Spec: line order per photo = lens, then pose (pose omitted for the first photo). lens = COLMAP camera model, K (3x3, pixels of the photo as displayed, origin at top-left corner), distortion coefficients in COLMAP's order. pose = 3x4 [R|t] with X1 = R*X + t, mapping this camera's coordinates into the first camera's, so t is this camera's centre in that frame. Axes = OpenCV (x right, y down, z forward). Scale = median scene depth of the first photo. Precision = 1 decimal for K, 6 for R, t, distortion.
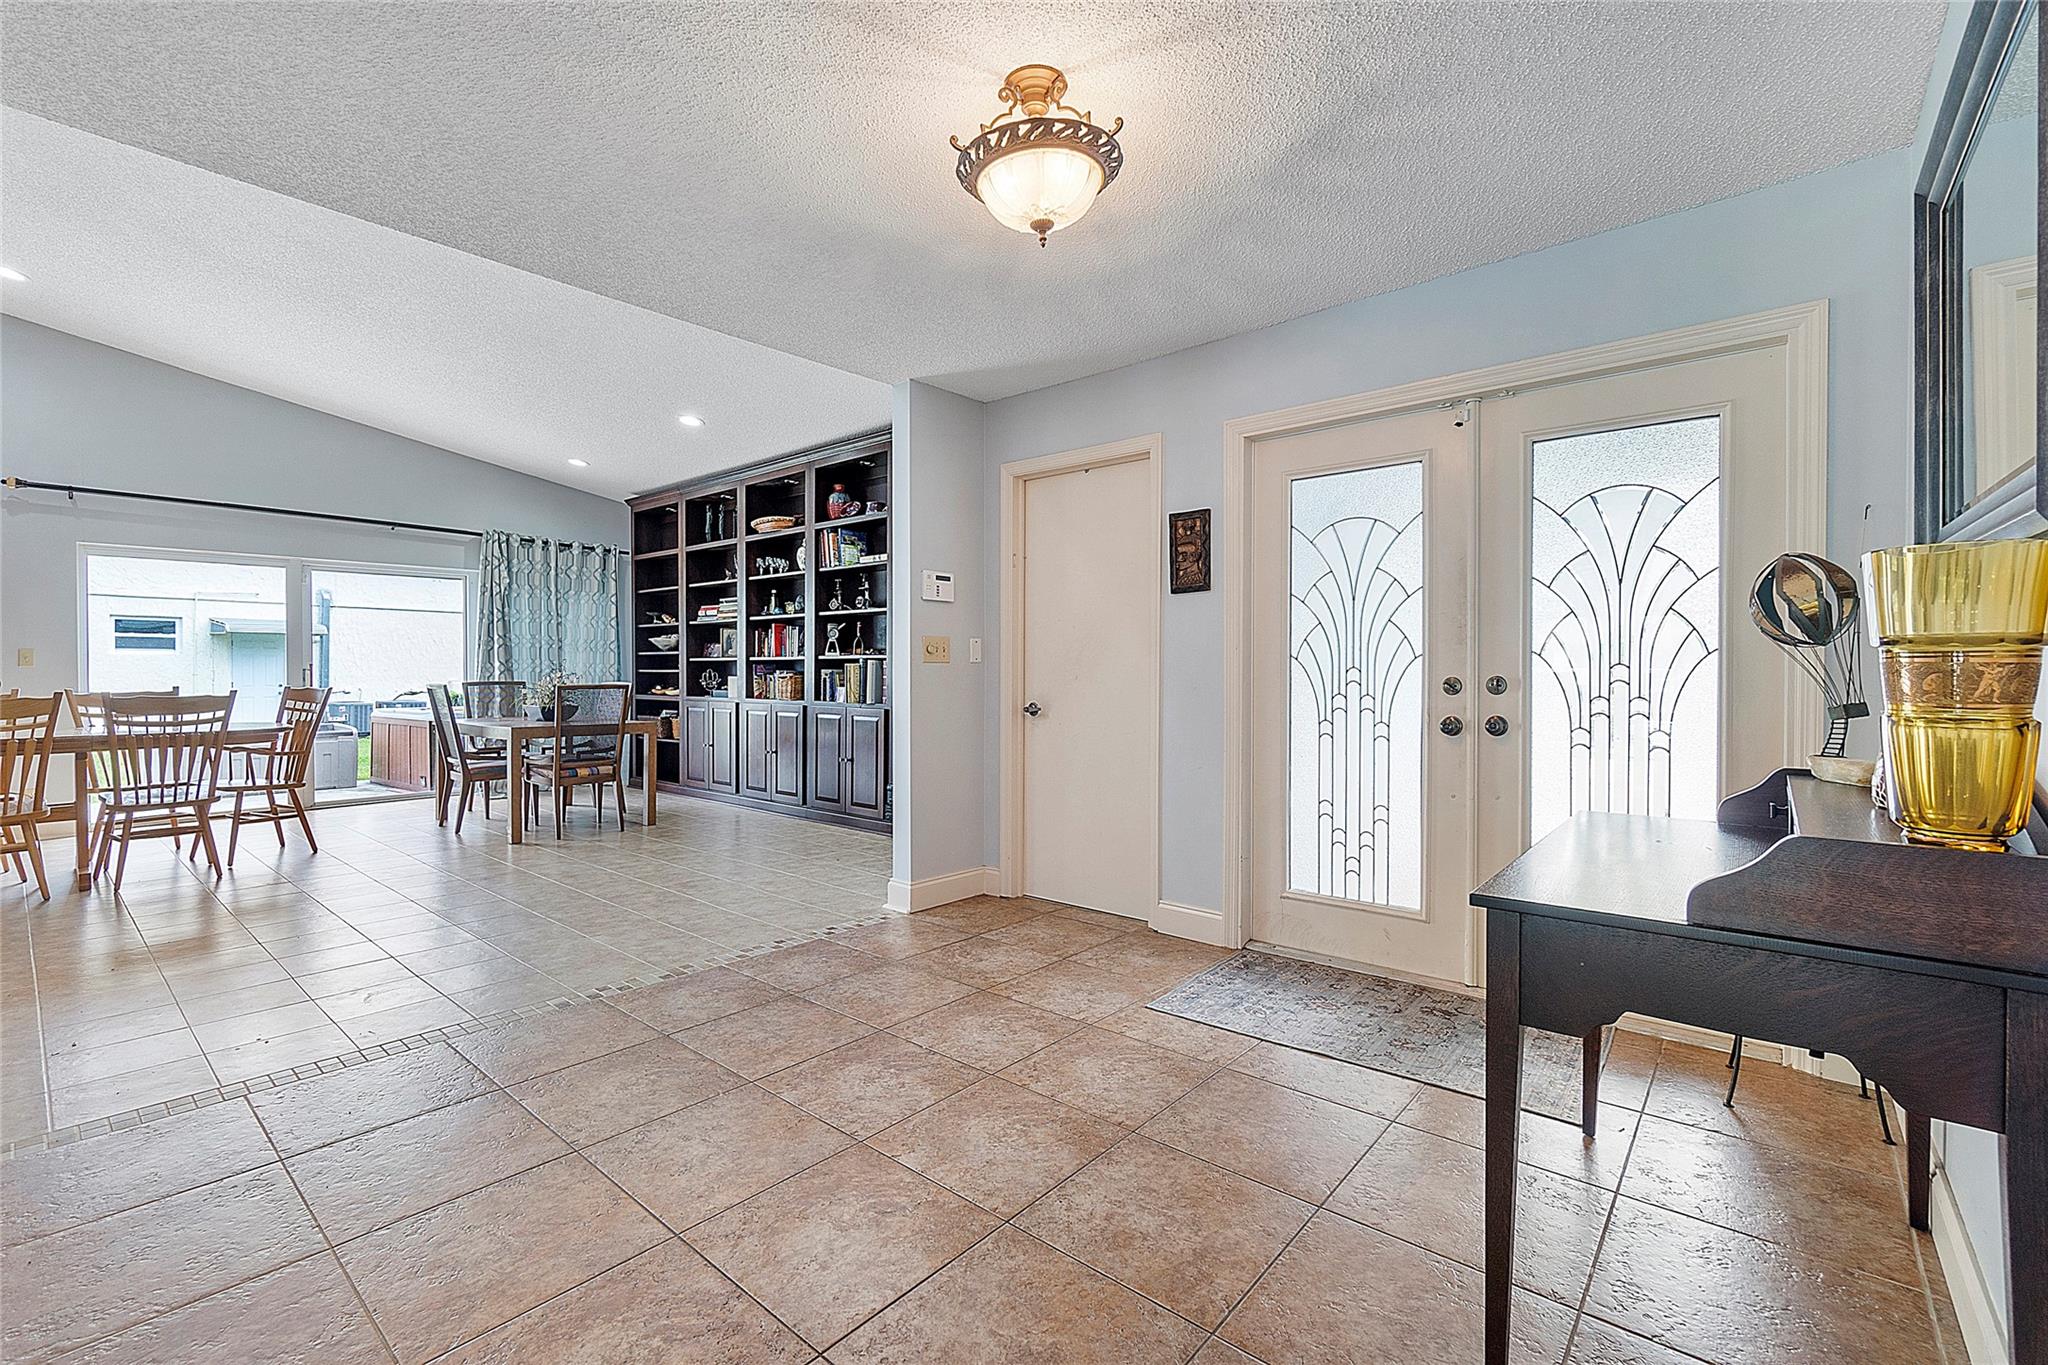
lens RADIAL K [[885.5, 0, 1010.9], [0, 885.5, 679.3], [0, 0, 1]] dist [-0.007136, 0.000440]
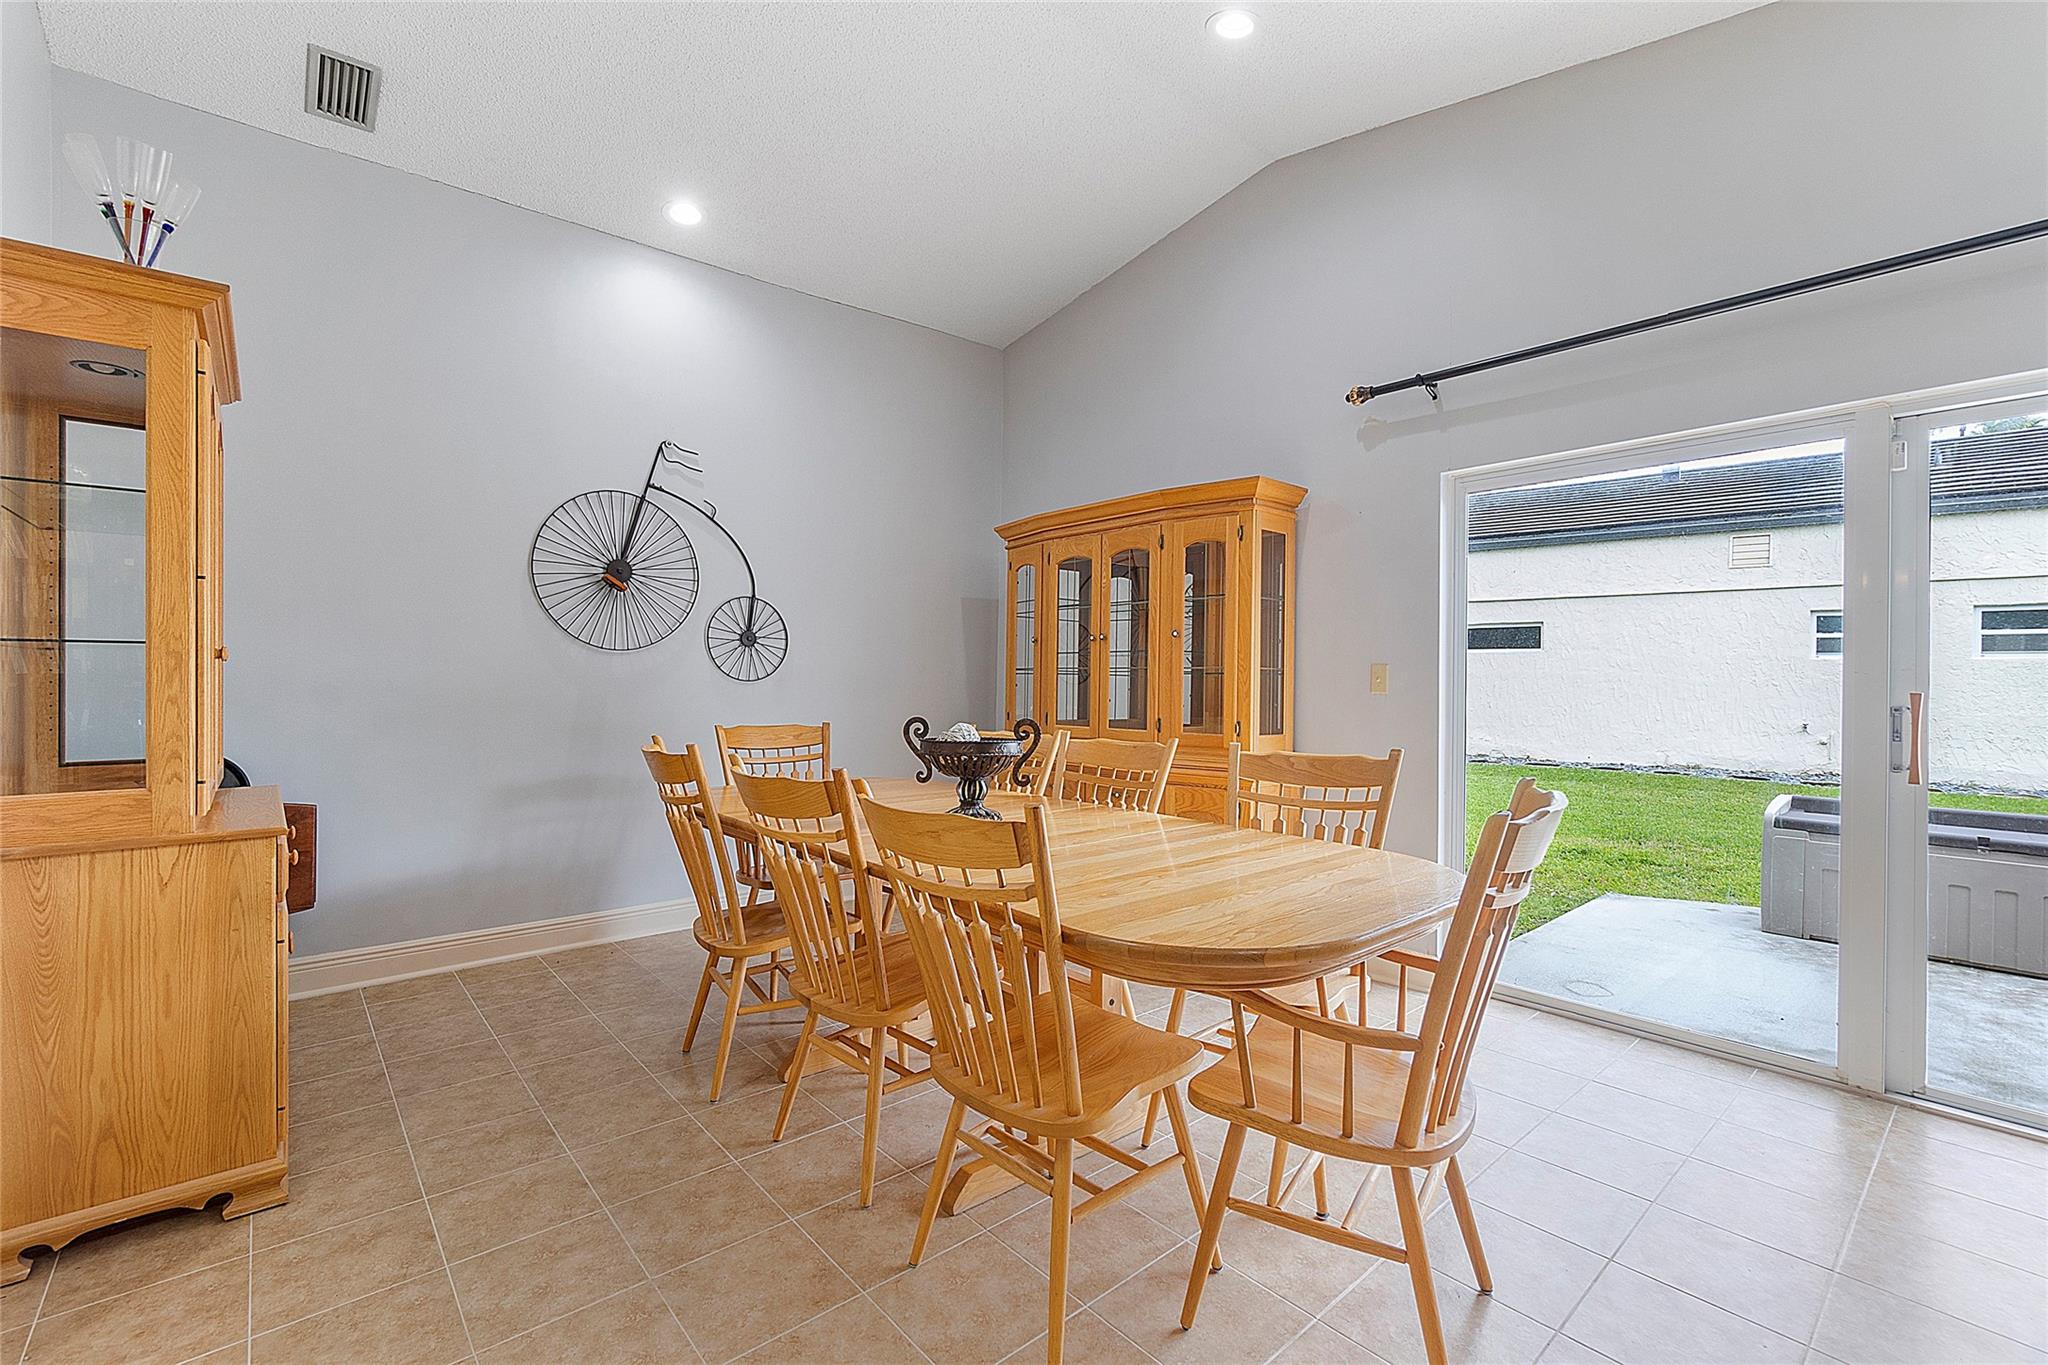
lens RADIAL K [[885.5, 0, 1003.8], [0, 885.5, 682.2], [0, 0, 1]] dist [-0.007136, 0.000440]
pose [[-0.152656, 0.010868, -0.988220, -0.414722], [-0.011379, 0.999854, 0.012754, -0.023635], [0.988214, 0.013192, -0.152510, 0.733160]]
